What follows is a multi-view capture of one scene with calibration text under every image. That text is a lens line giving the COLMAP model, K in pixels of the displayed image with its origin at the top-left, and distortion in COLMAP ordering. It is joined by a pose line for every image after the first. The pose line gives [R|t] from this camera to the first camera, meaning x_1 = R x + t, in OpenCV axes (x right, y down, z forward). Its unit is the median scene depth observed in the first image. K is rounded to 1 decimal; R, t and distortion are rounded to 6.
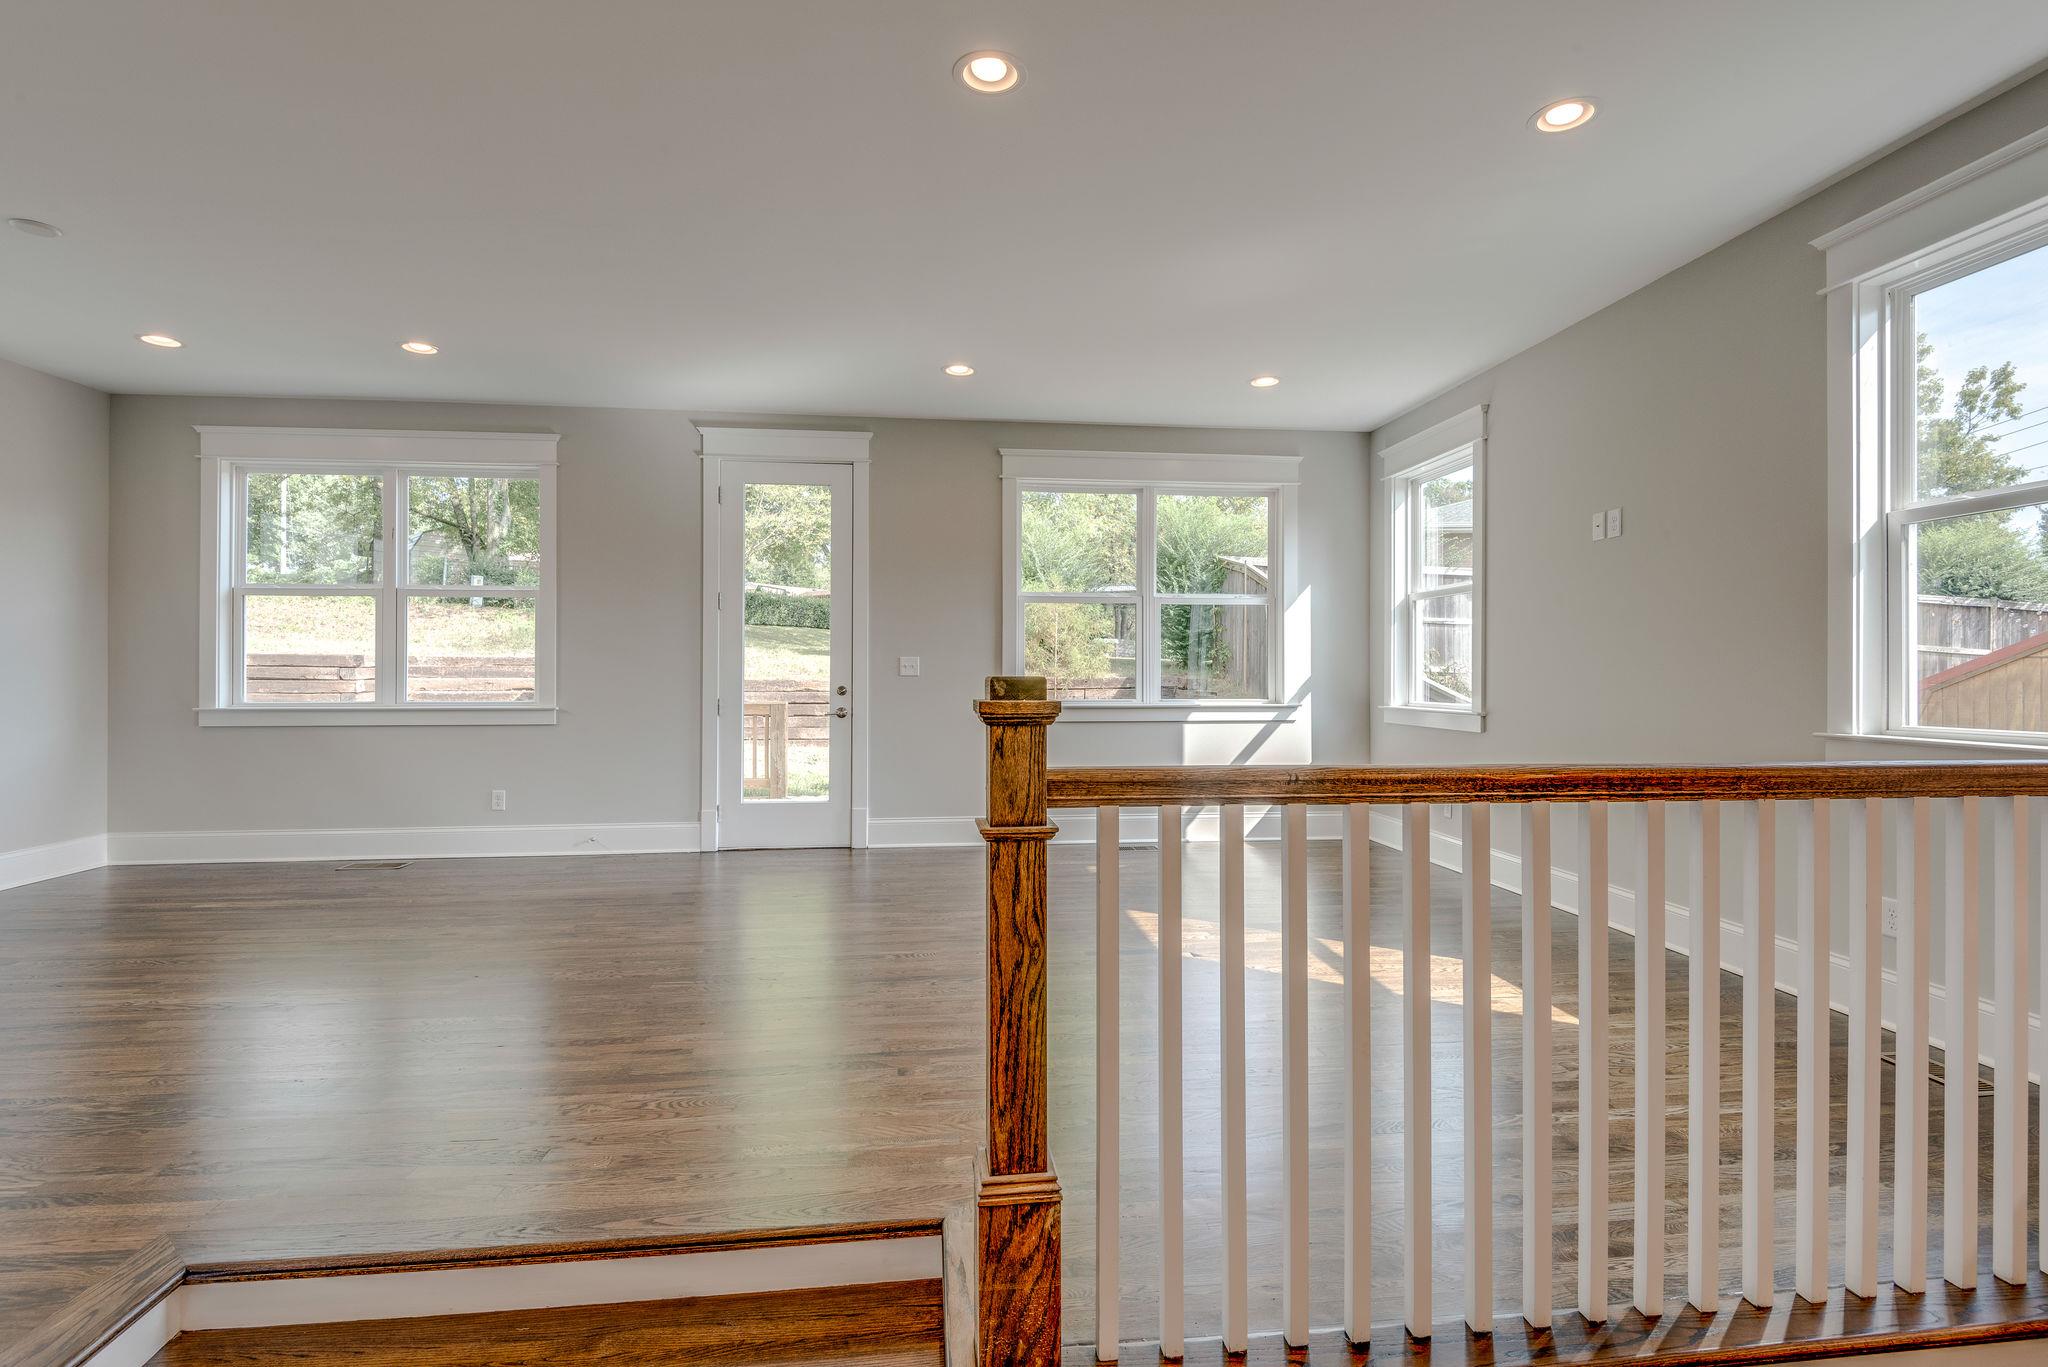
lens RADIAL K [[997.8, 0, 1024.0], [0, 997.8, 683.5], [0, 0, 1]] dist [-0.003251, -0.000820]
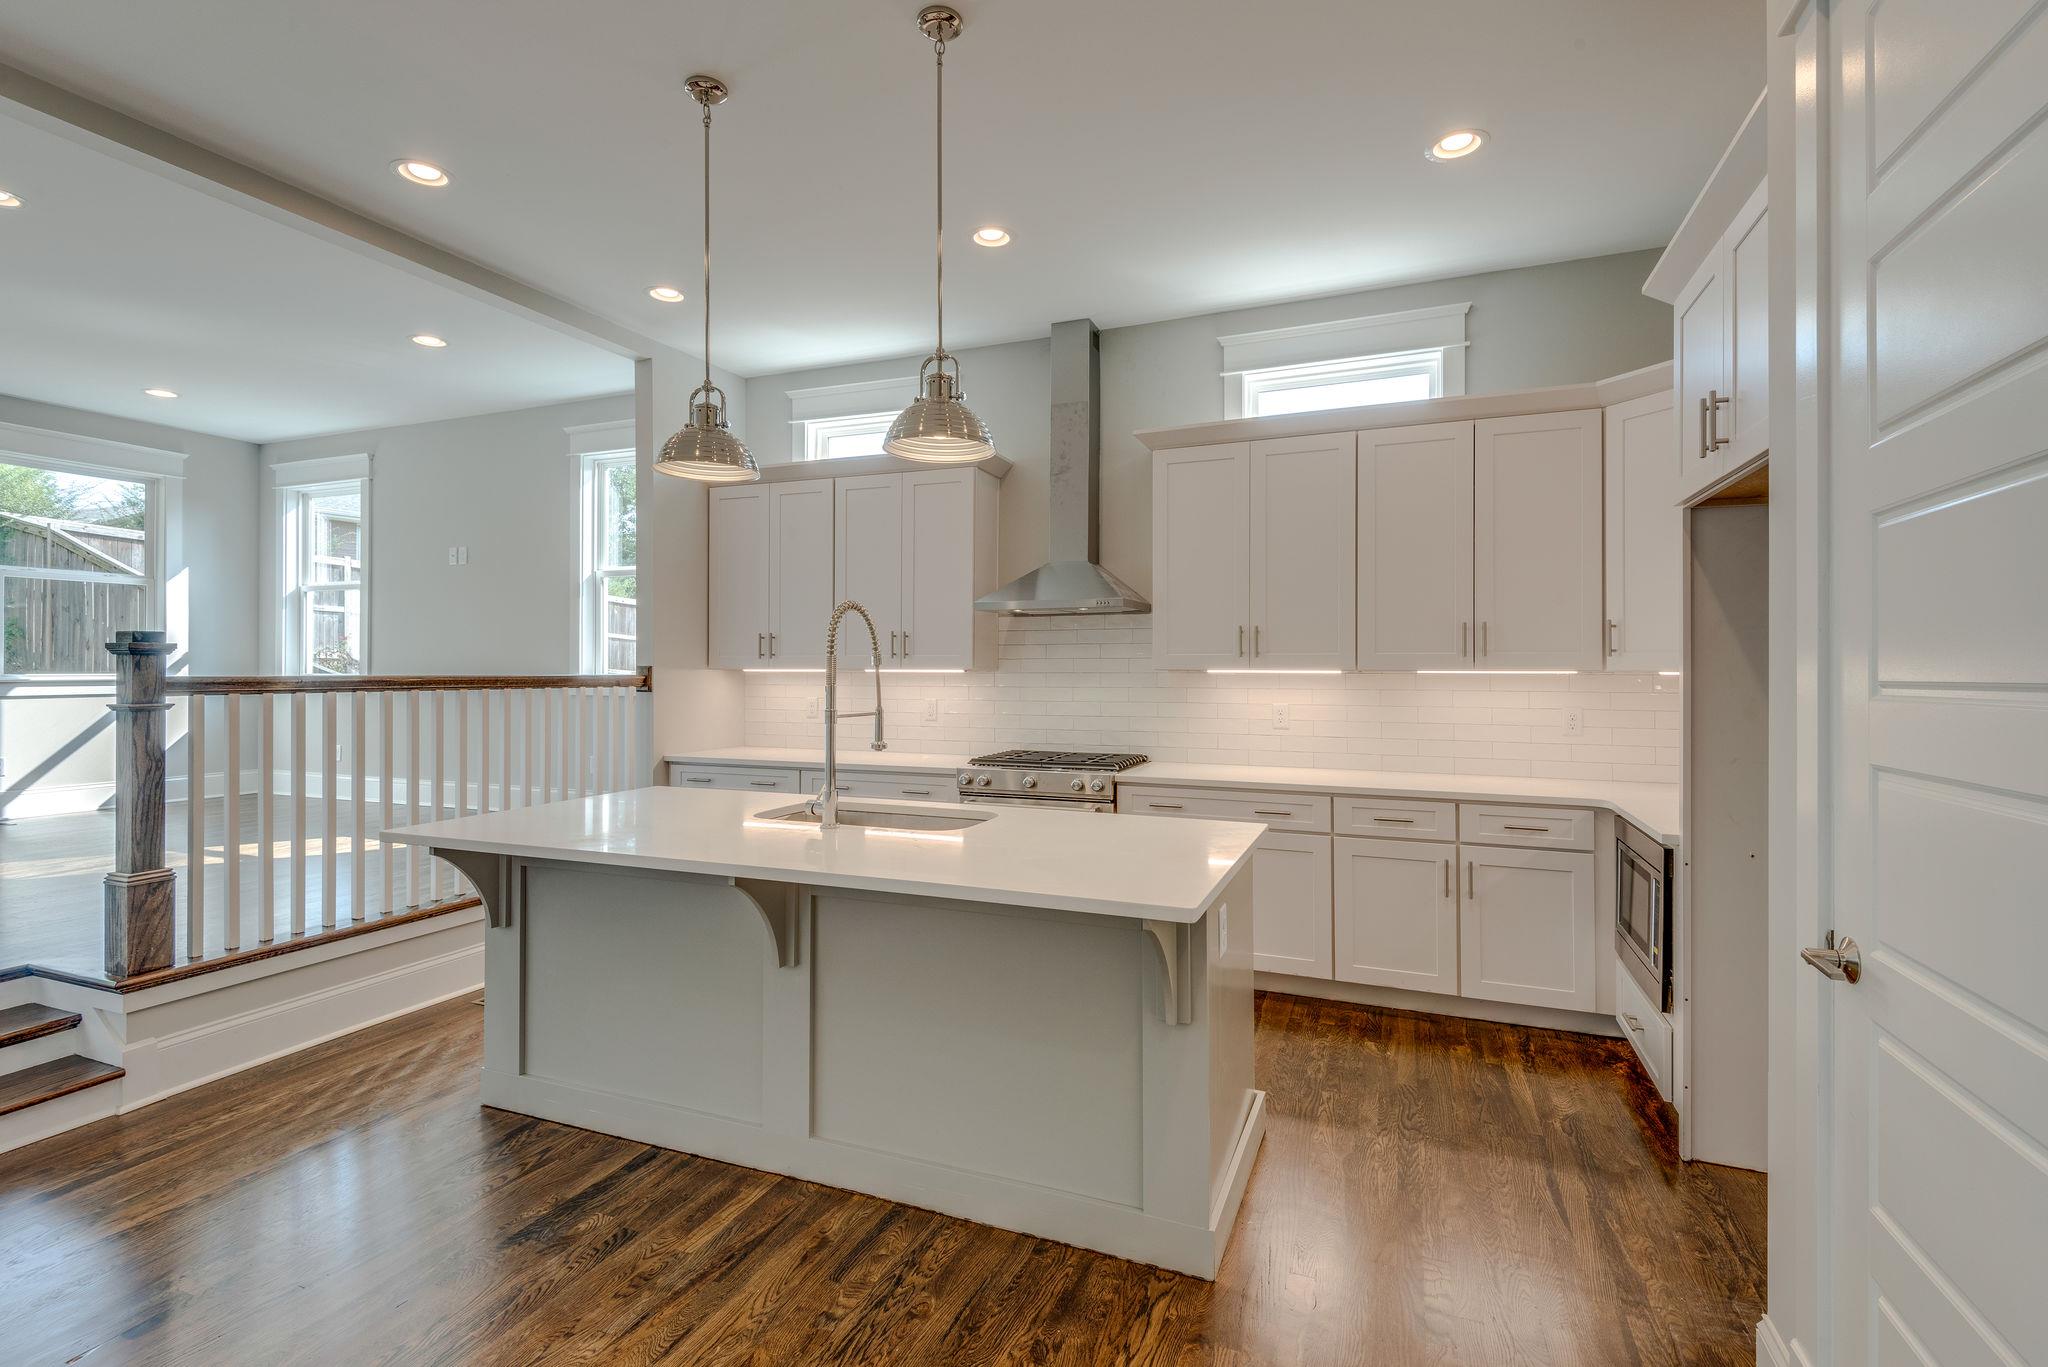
lens RADIAL K [[923.1, 0, 1026.2], [0, 923.1, 662.8], [0, 0, 1]] dist [-0.002414, -0.000632]
pose [[0.484169, 0.004552, 0.874963, -0.697295], [0.004202, 0.999963, -0.007528, 0.070183], [-0.874964, 0.007321, 0.484132, -1.333821]]
